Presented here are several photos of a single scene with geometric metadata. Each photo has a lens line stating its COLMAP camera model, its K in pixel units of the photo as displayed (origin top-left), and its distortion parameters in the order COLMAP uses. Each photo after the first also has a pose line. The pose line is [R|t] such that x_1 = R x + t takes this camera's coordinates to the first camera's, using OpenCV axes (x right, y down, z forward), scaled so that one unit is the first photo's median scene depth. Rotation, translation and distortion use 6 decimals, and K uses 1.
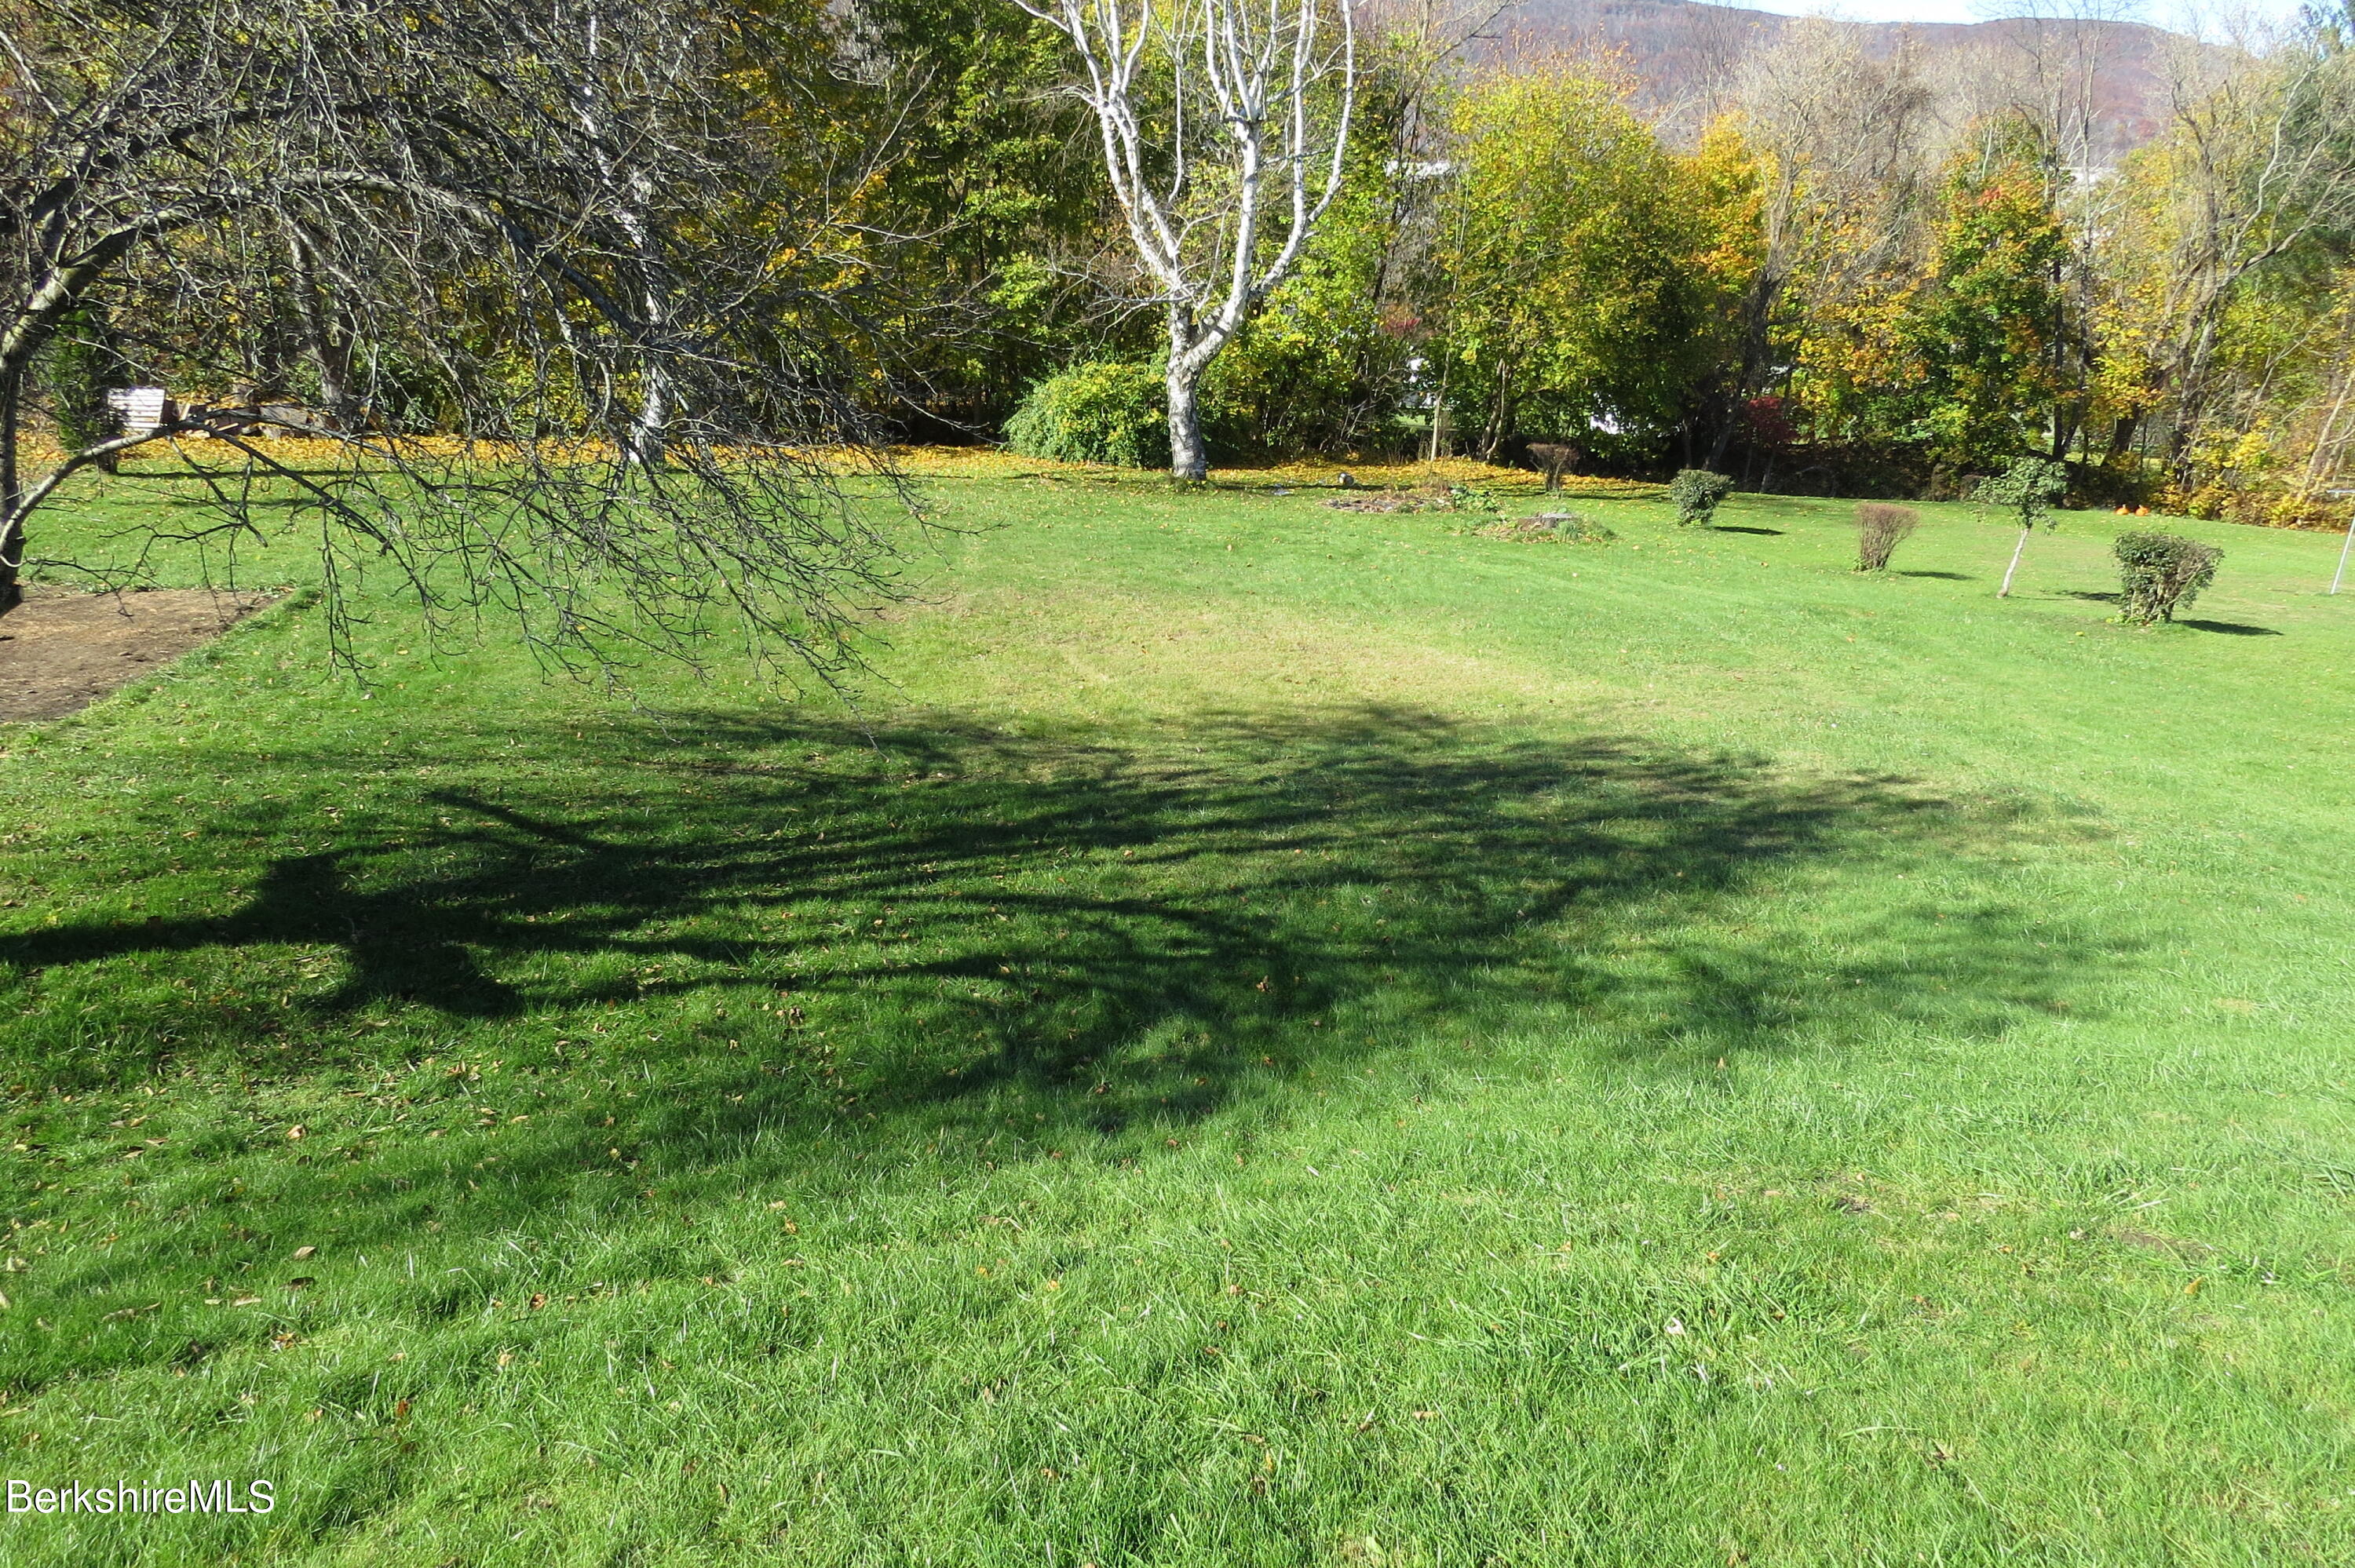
lens RADIAL K [[1684.3, 0, 1196.8], [0, 1684.3, 792.2], [0, 0, 1]] dist [-0.026445, 0.014080]
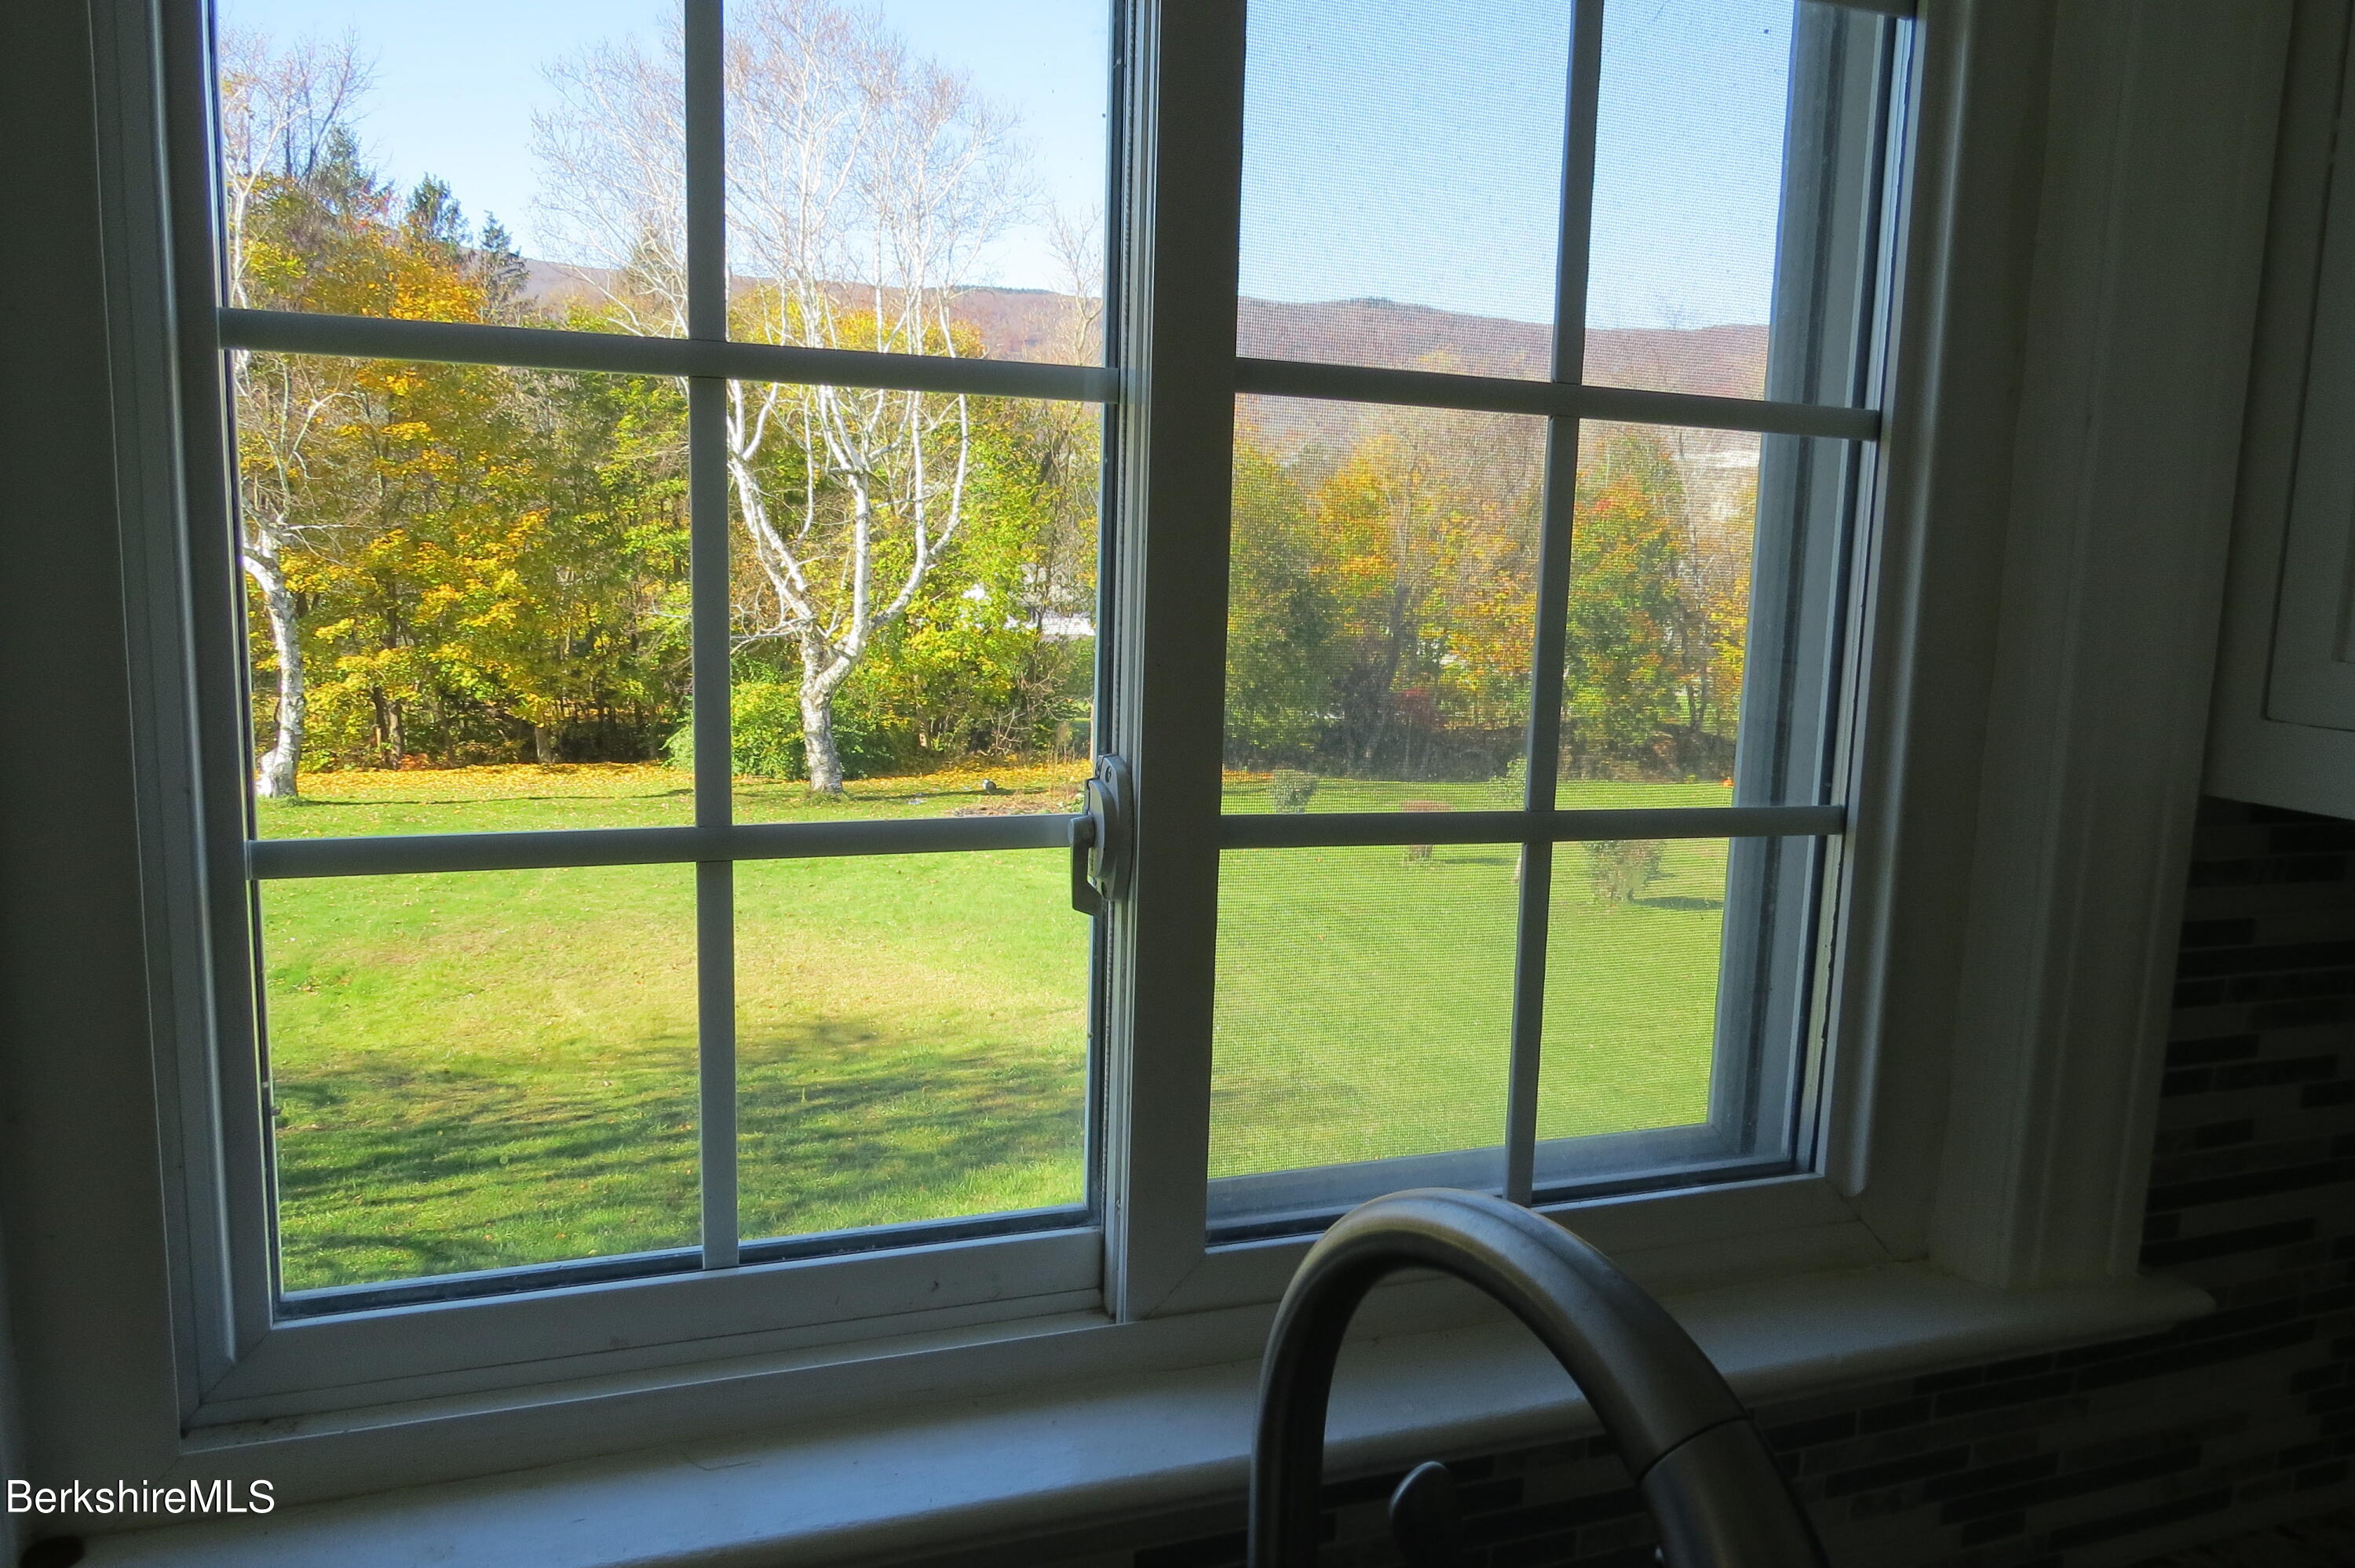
lens RADIAL K [[1684.3, 0, 1167.3], [0, 1684.3, 783.8], [0, 0, 1]] dist [-0.026445, 0.014080]
pose [[0.993399, -0.033037, 0.109846, 0.082716], [0.051142, 0.984741, -0.166342, -0.004047], [-0.102675, 0.170862, 0.979931, -0.051972]]
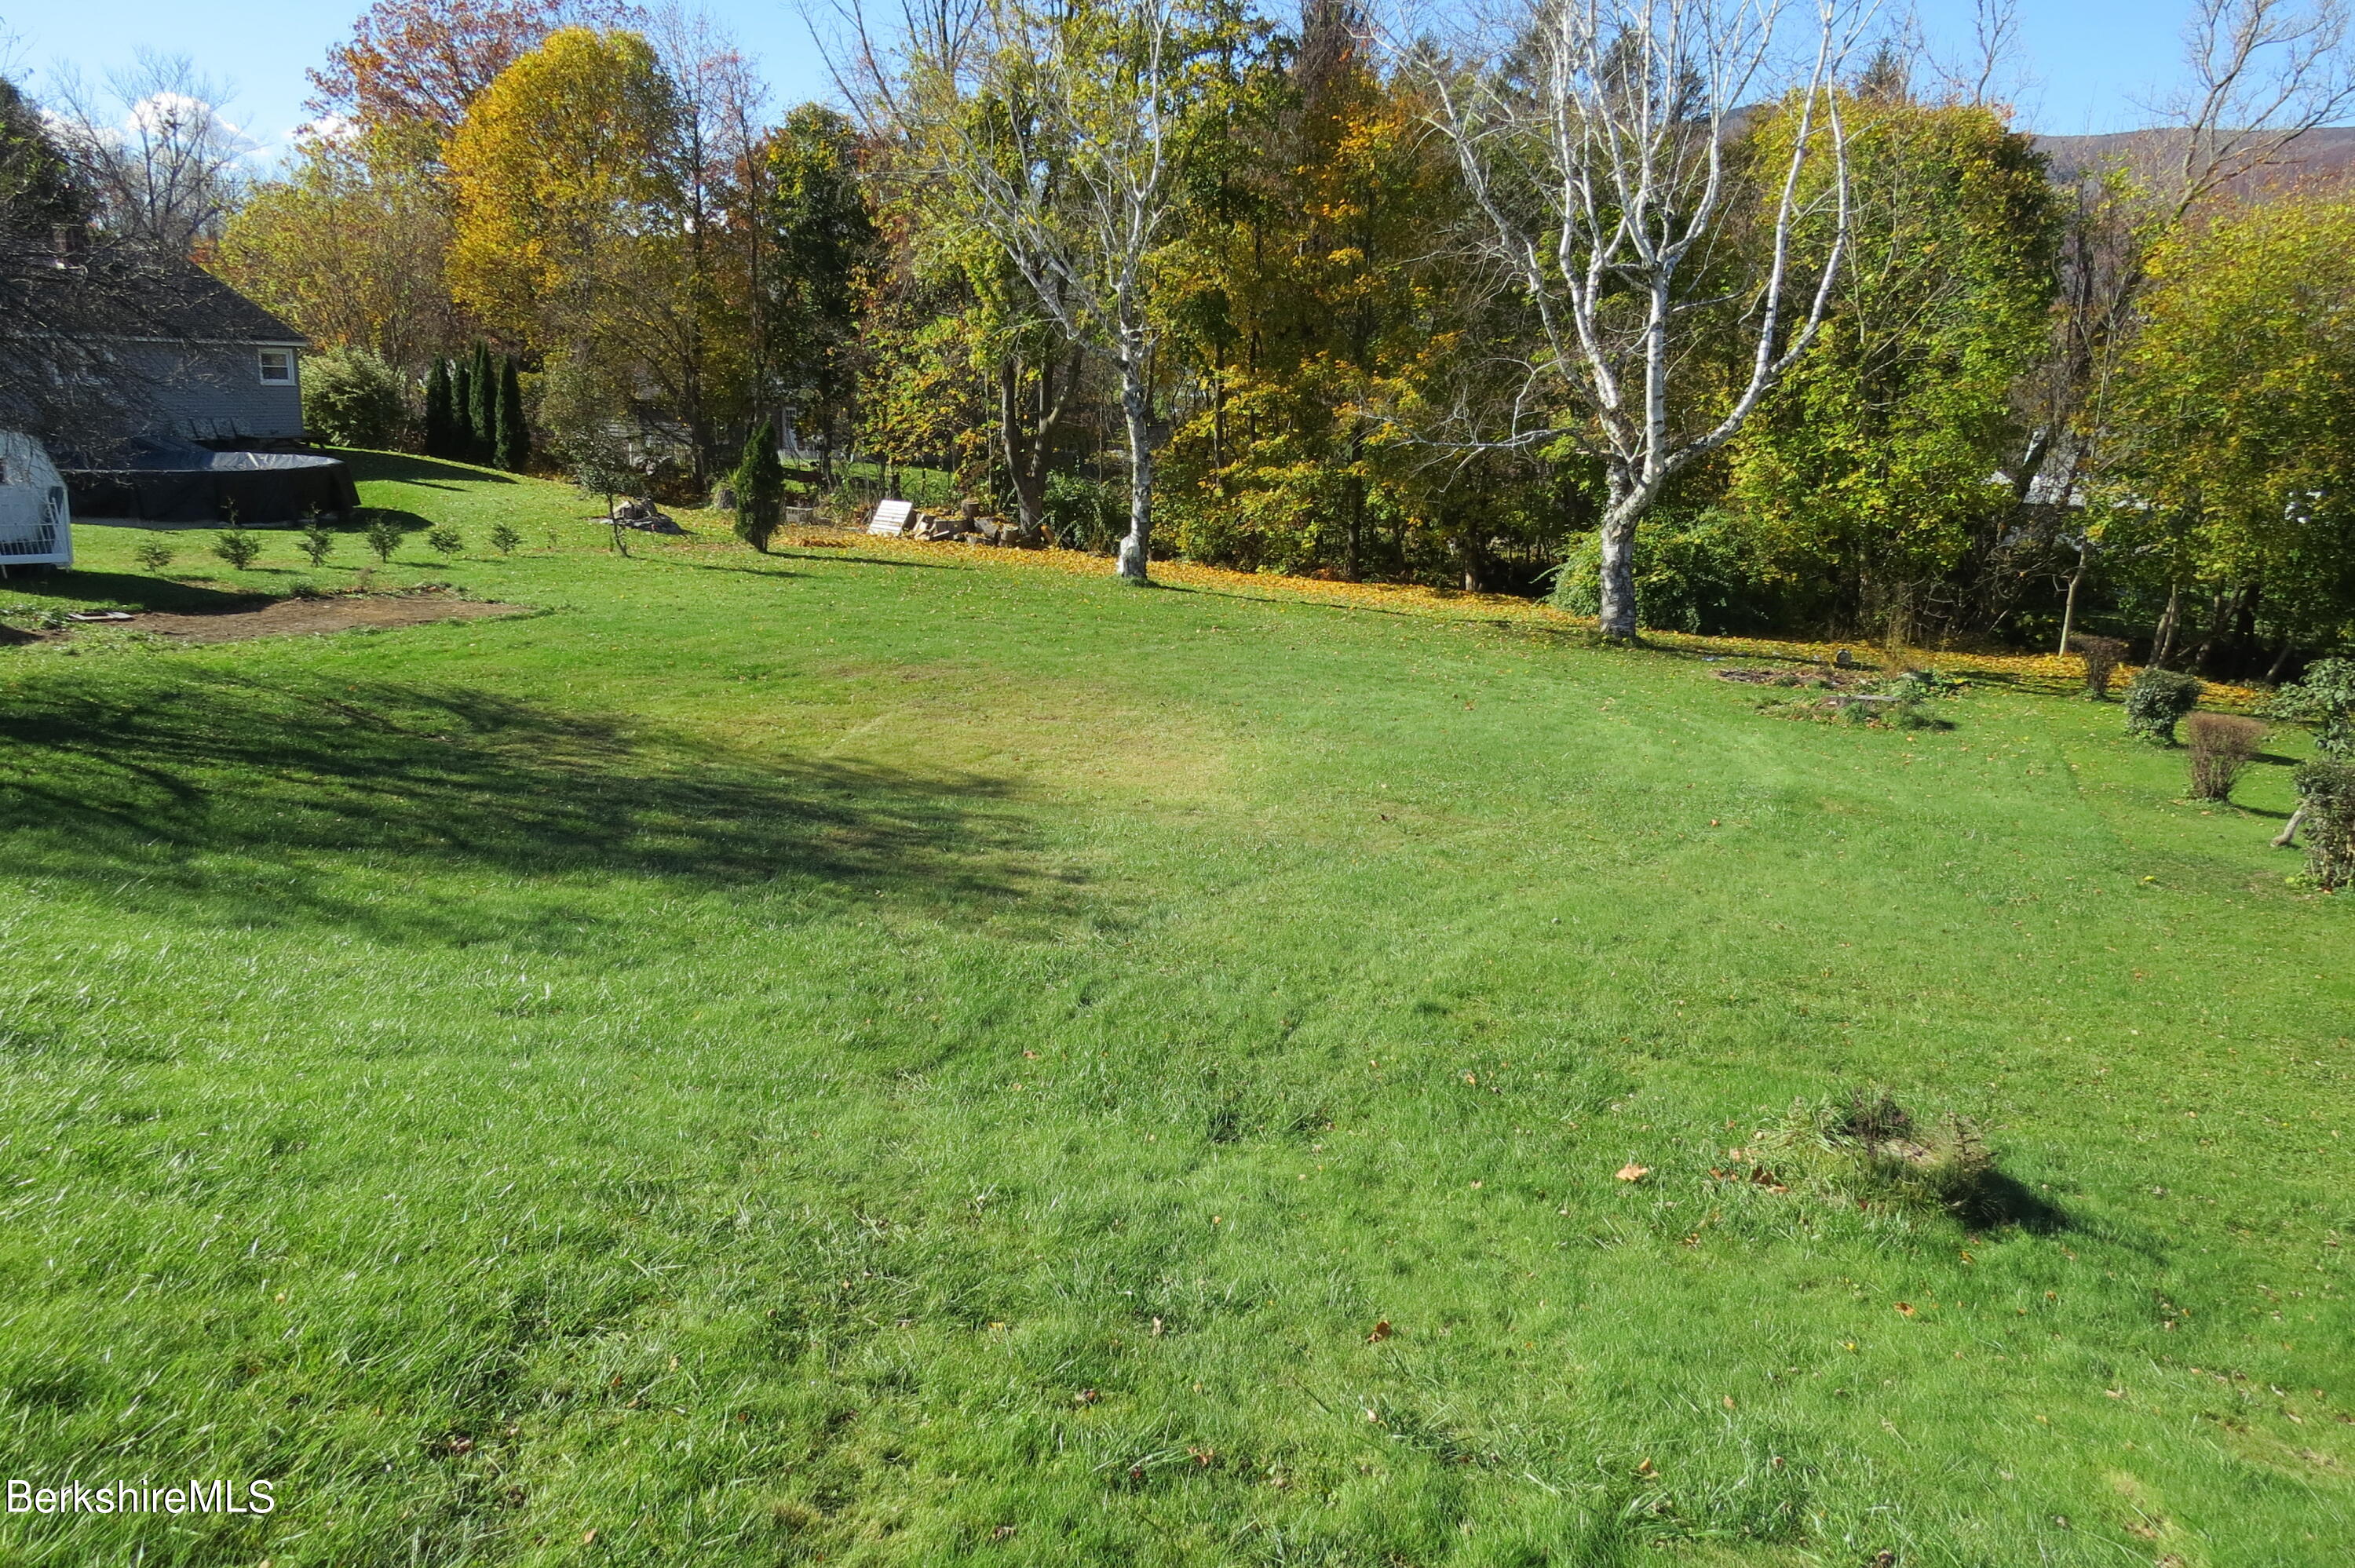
lens RADIAL K [[1684.3, 0, 1168.9], [0, 1684.3, 777.7], [0, 0, 1]] dist [-0.026445, 0.014080]
pose [[0.786079, 0.134479, -0.603320, 0.346653], [-0.203362, 0.977976, -0.046976, -0.007622], [0.583715, 0.159619, 0.796115, 0.086529]]
